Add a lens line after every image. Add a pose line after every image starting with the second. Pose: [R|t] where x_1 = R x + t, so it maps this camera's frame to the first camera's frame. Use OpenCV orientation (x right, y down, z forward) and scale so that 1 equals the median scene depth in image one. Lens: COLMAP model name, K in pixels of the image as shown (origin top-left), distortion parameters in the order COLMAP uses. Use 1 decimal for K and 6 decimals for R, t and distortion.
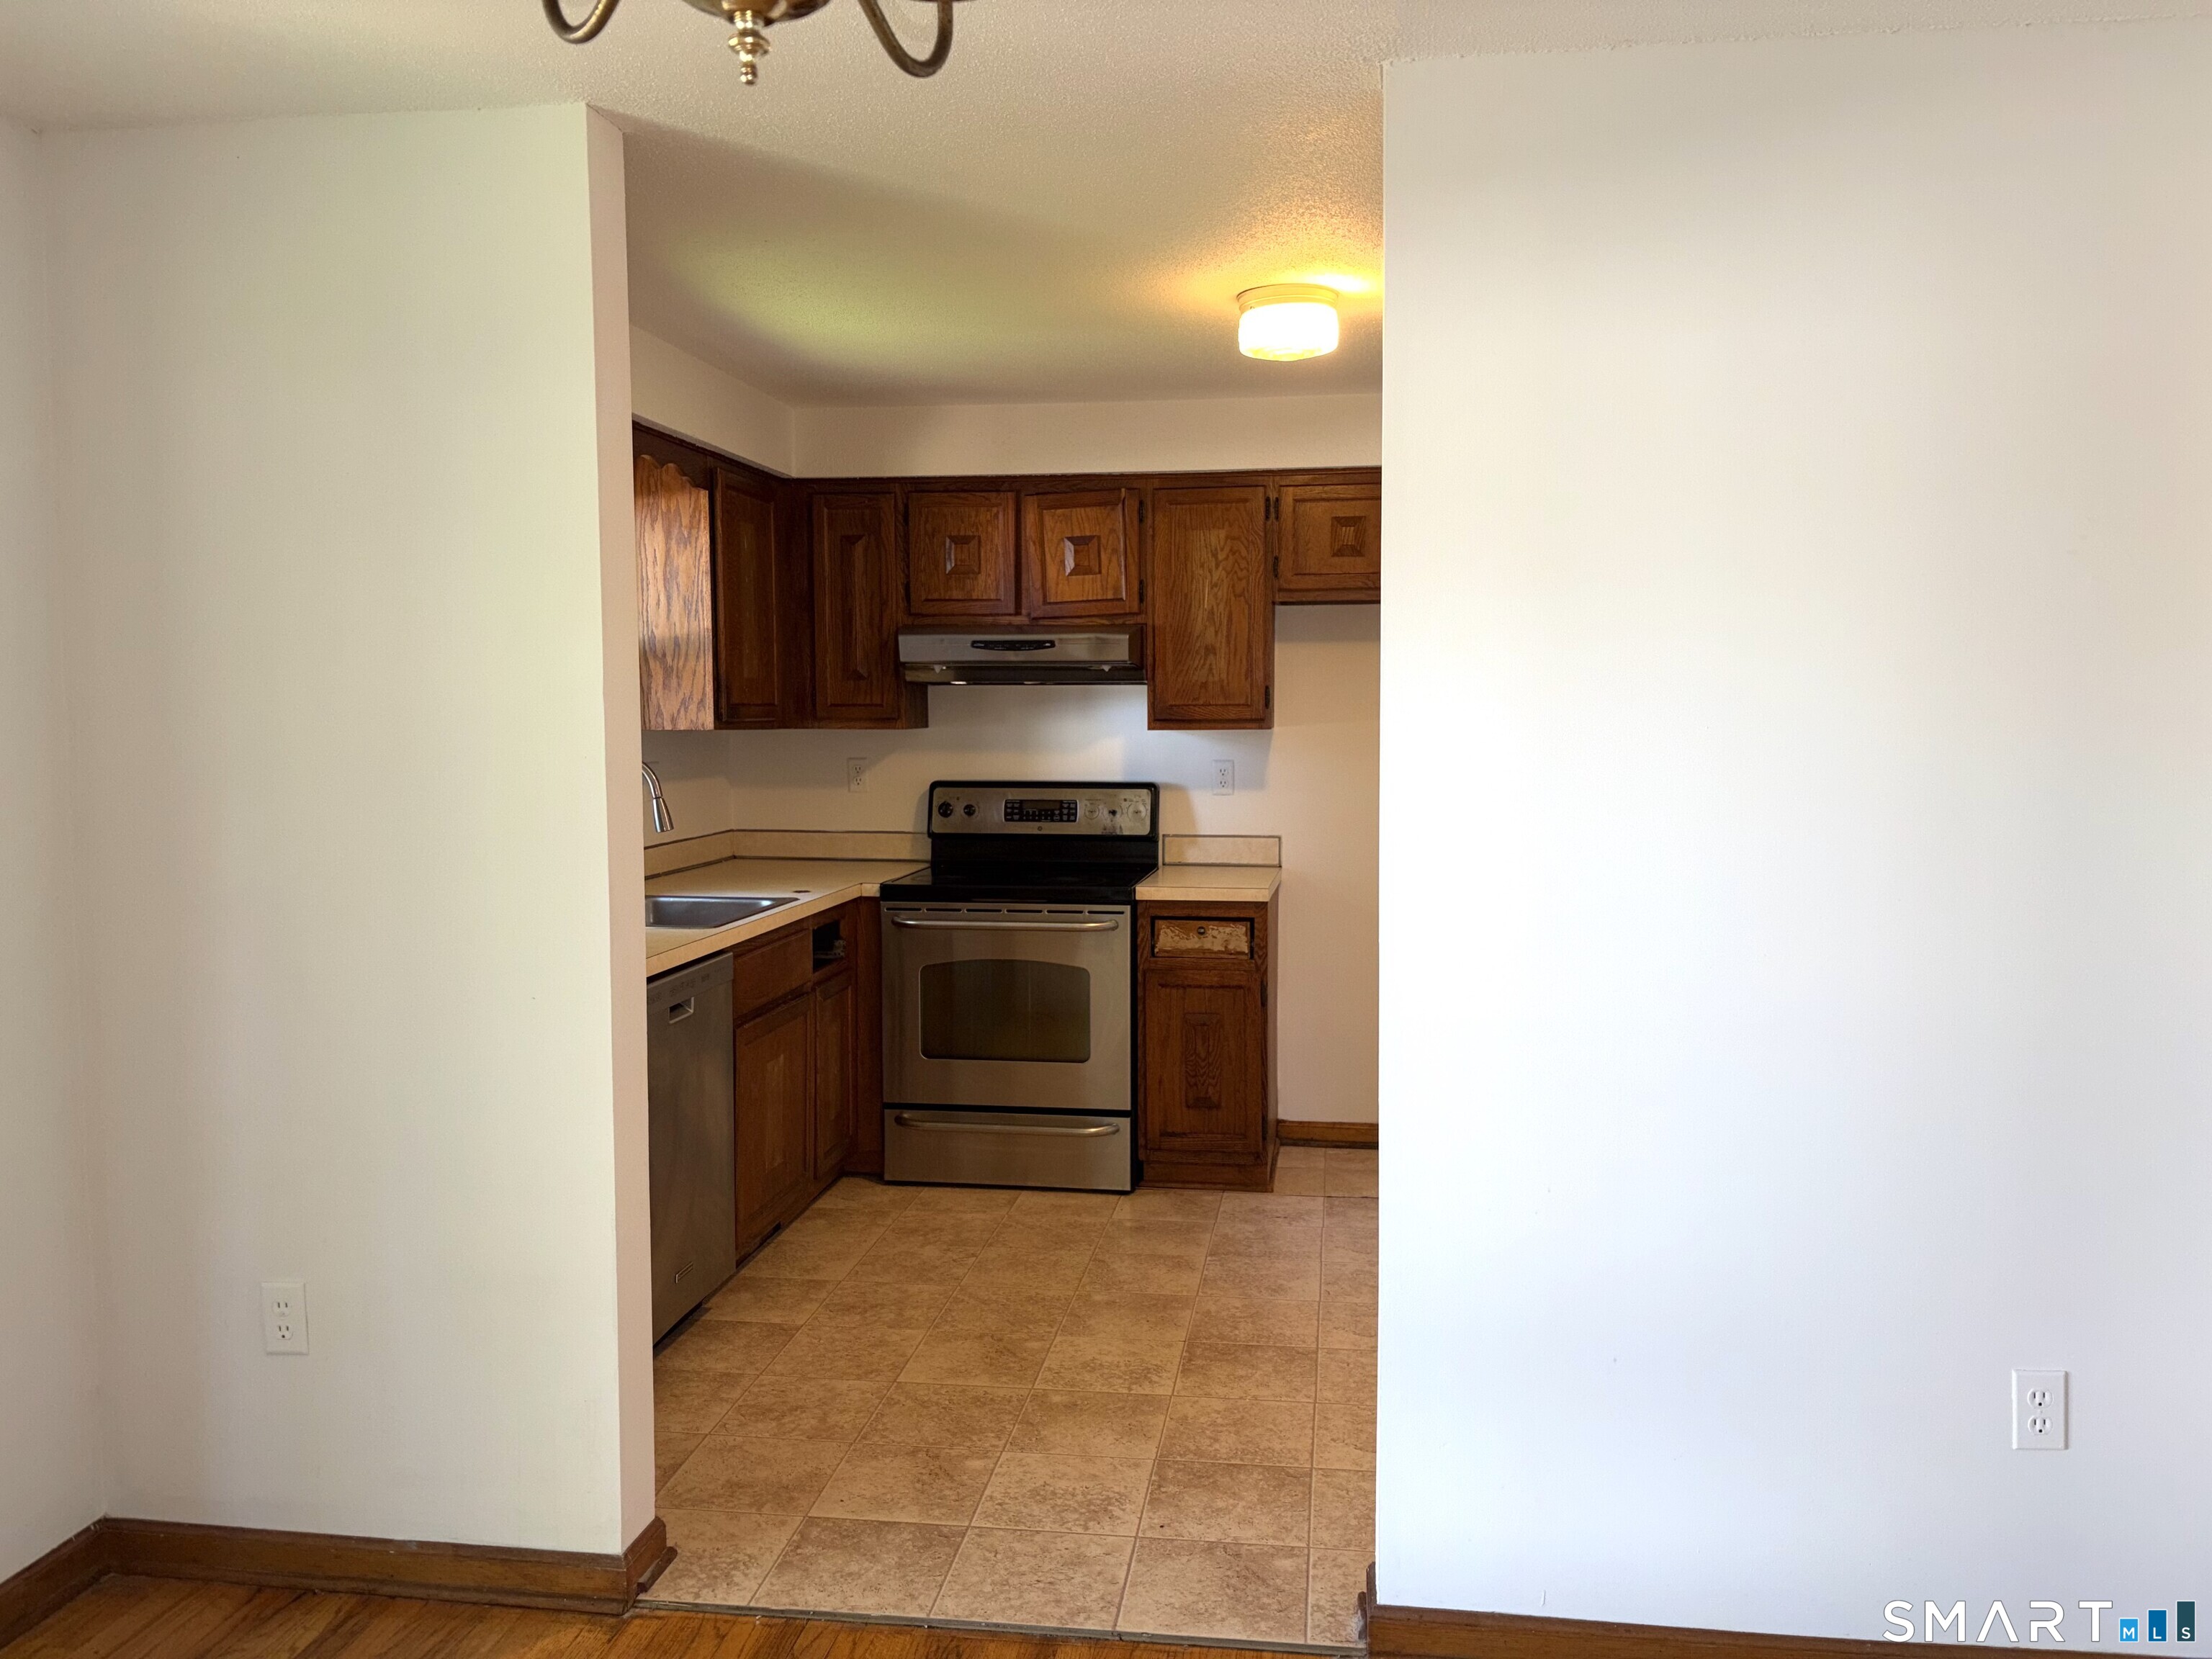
lens RADIAL K [[1674.0, 0, 1133.1], [0, 1674.0, 791.7], [0, 0, 1]] dist [0.069983, -0.080446]
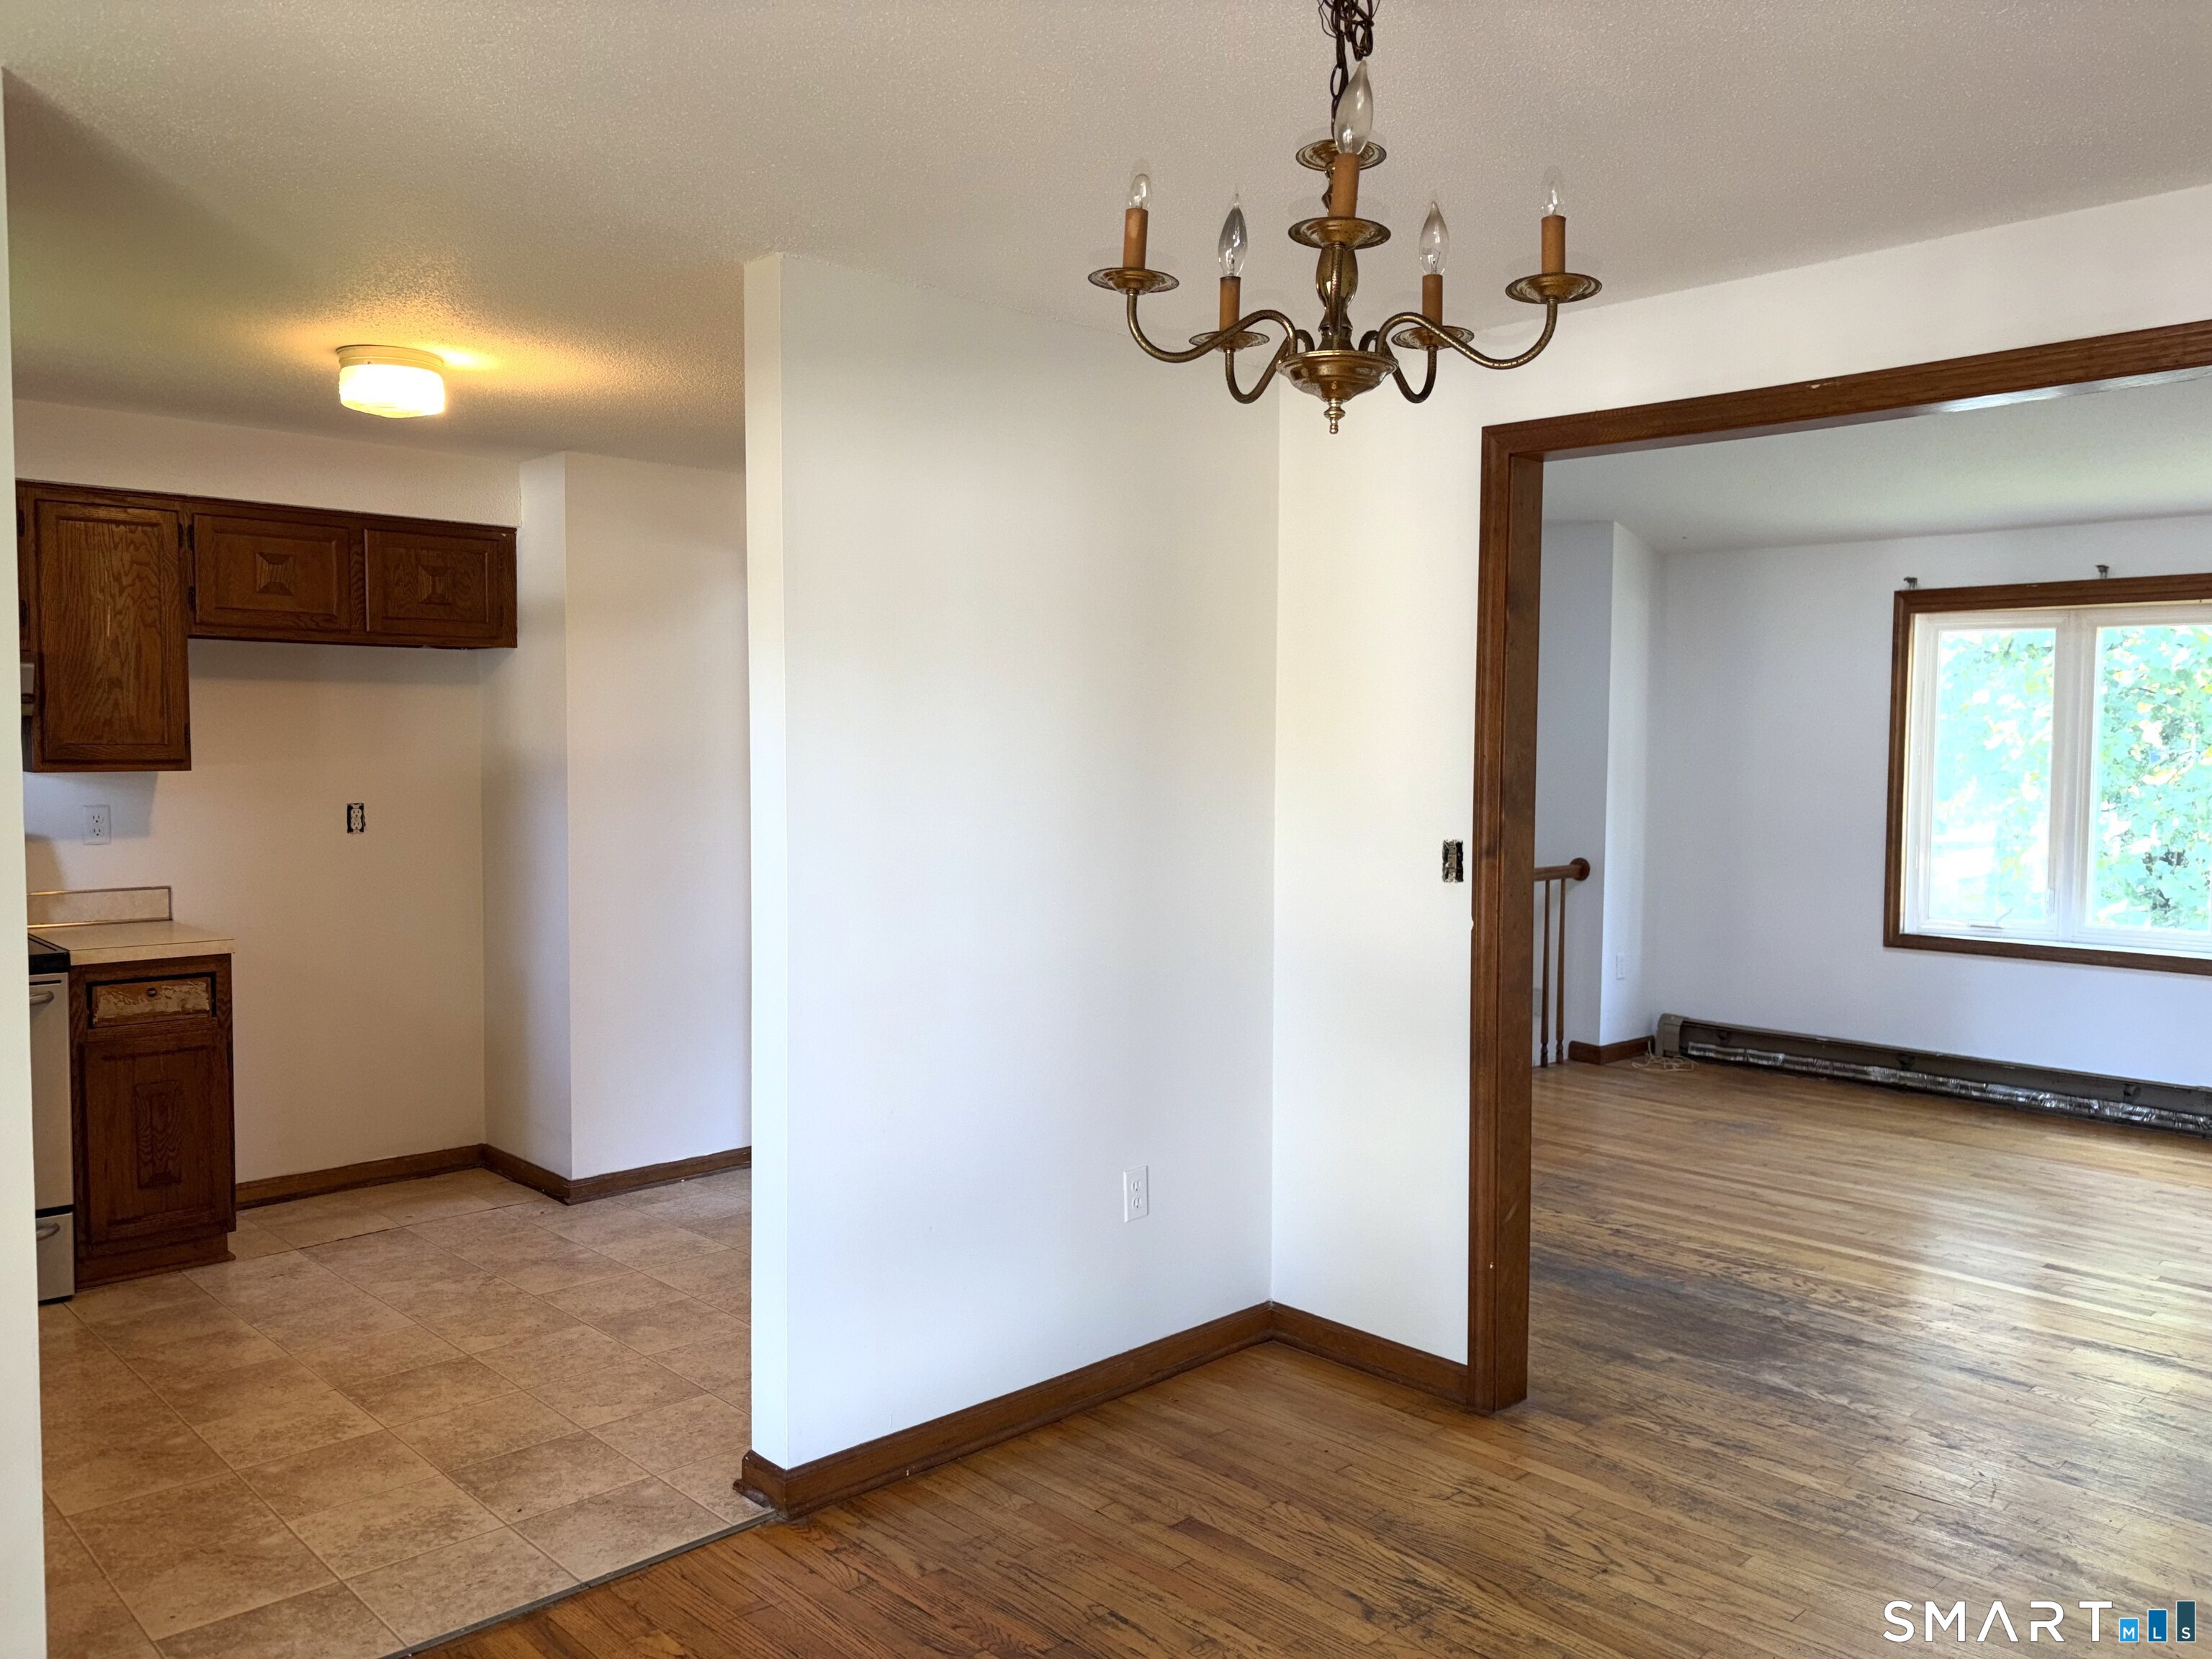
lens RADIAL K [[1674.0, 0, 1116.8], [0, 1674.0, 821.2], [0, 0, 1]] dist [0.069983, -0.080446]
pose [[0.616907, -0.029112, 0.786497, -0.360194], [0.031458, 0.999429, 0.012319, -0.005217], [-0.786407, 0.017142, 0.617471, 0.012060]]
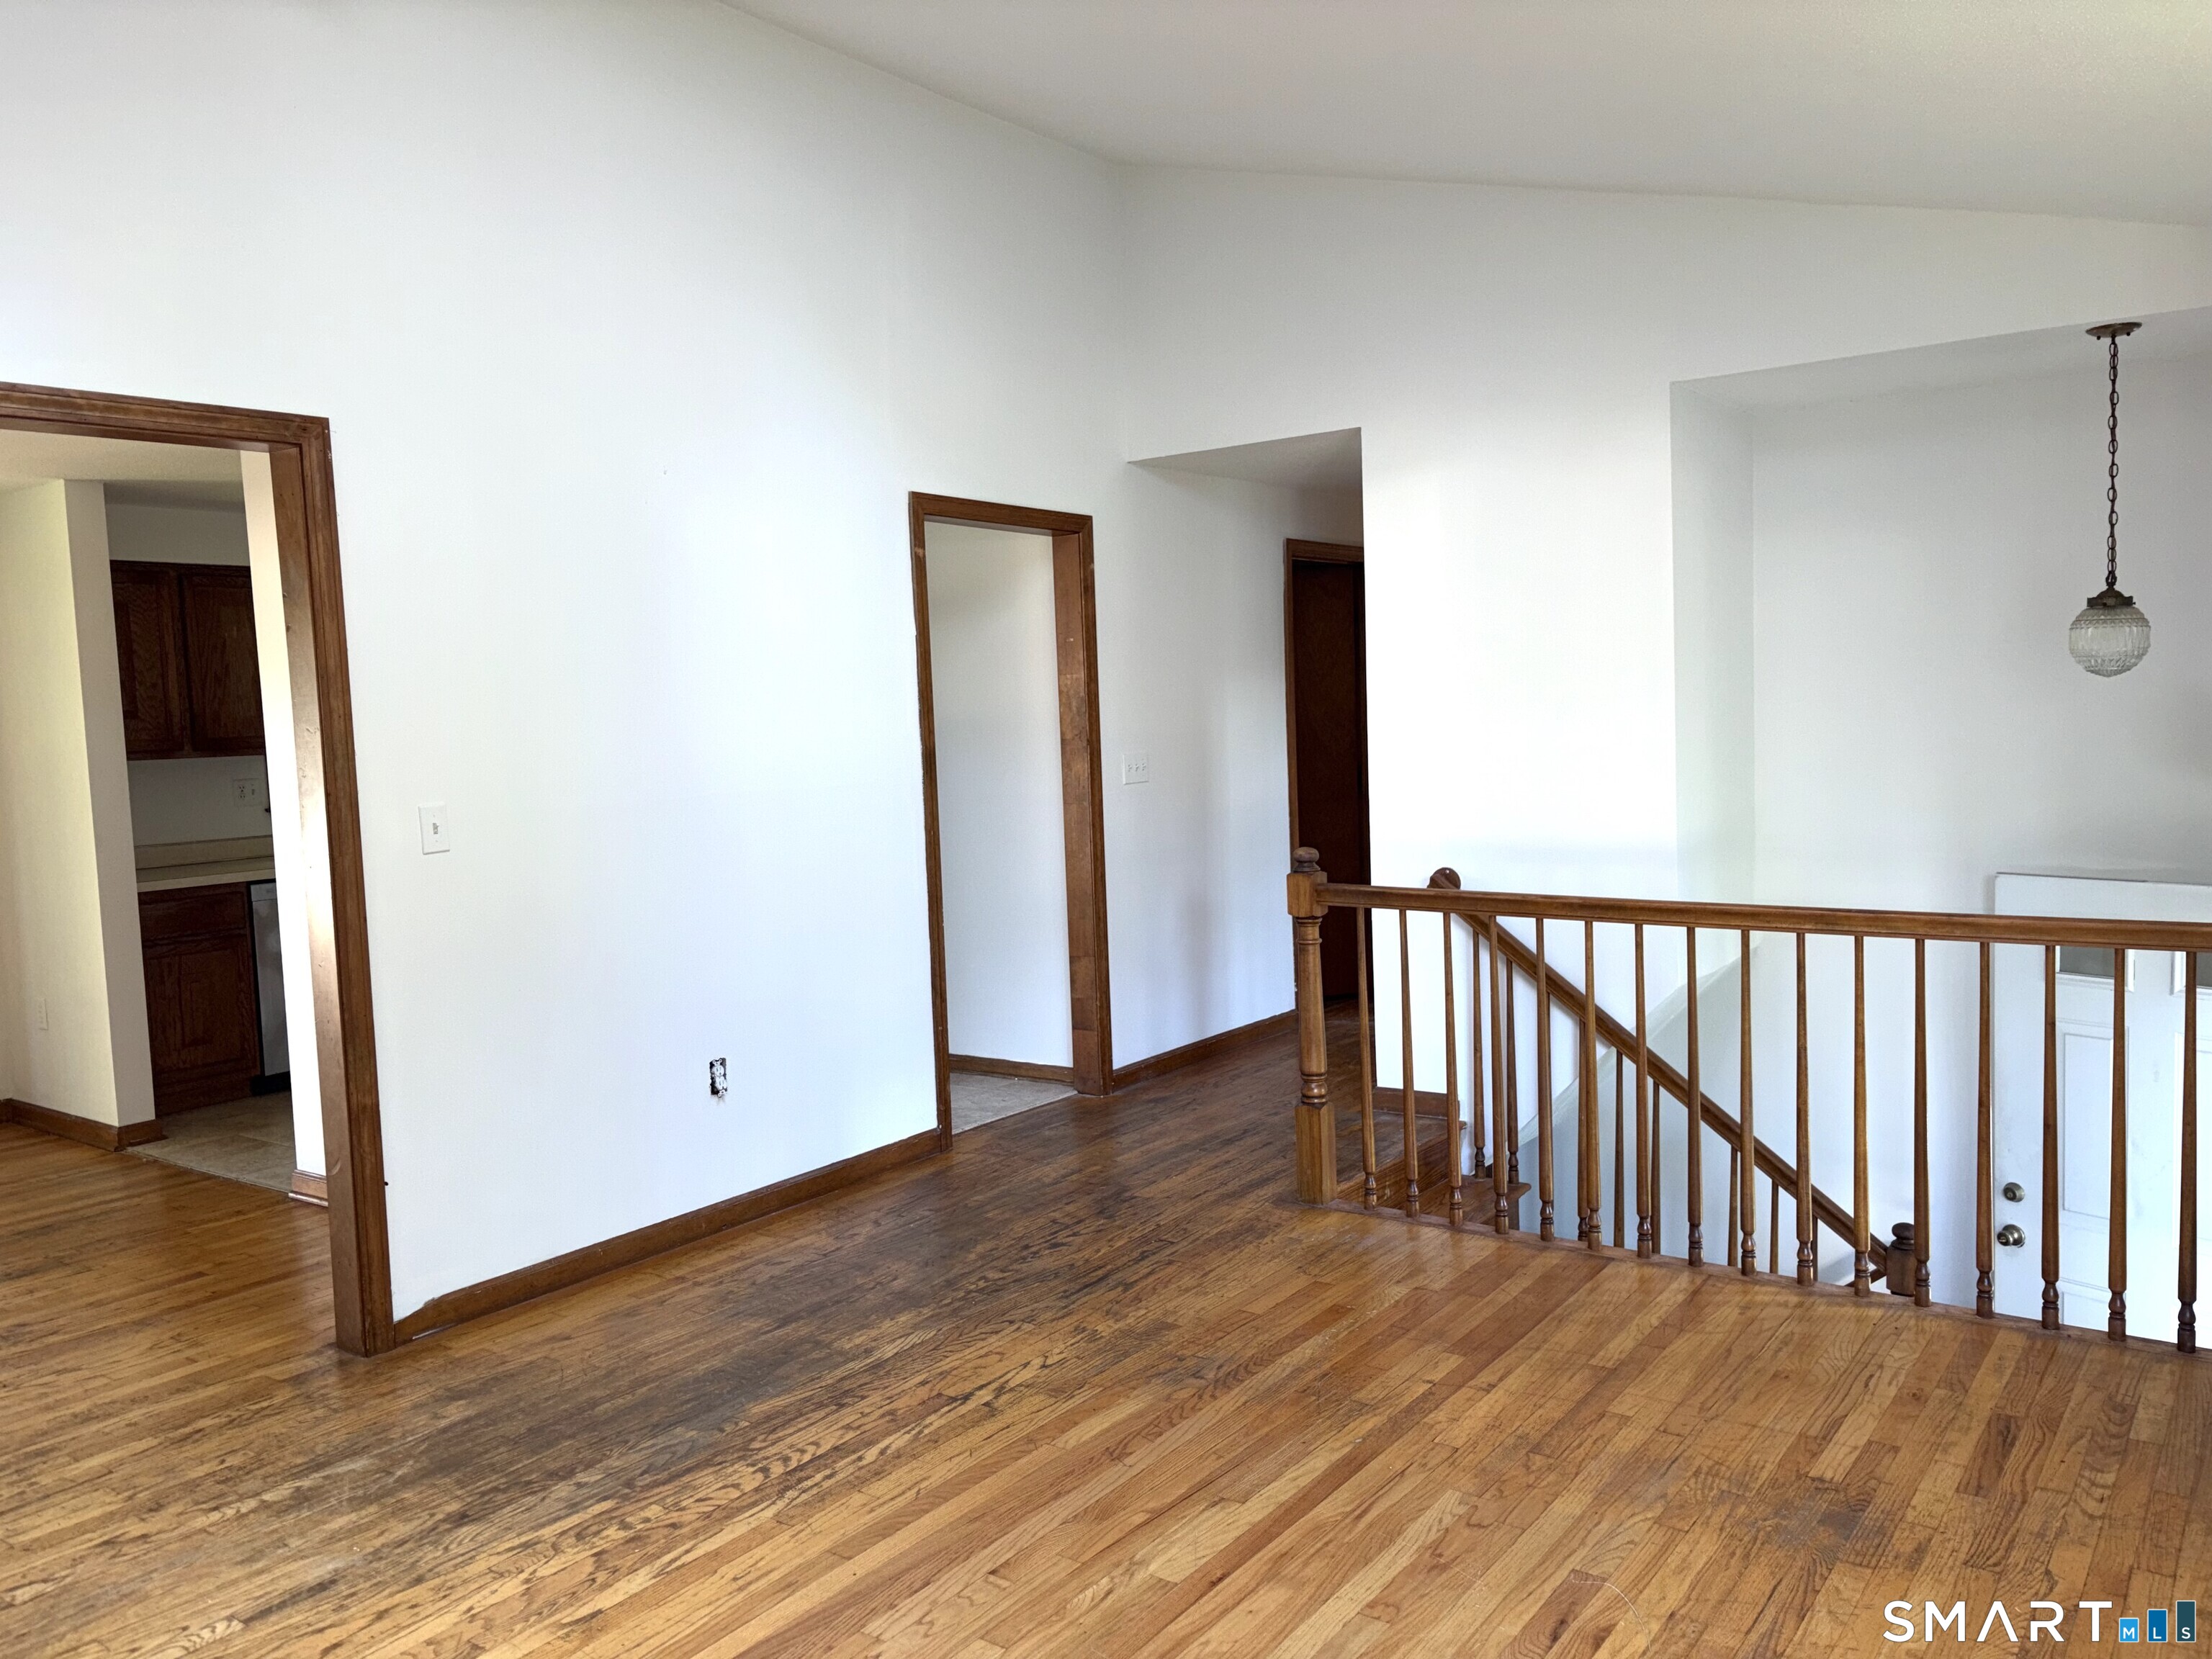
lens RADIAL K [[1674.0, 0, 1111.5], [0, 1674.0, 809.2], [0, 0, 1]] dist [0.069983, -0.080446]
pose [[0.879586, -0.002460, -0.475733, 1.122551], [0.012119, 0.999778, 0.017237, 0.005365], [0.475585, -0.020927, 0.879421, -0.195523]]
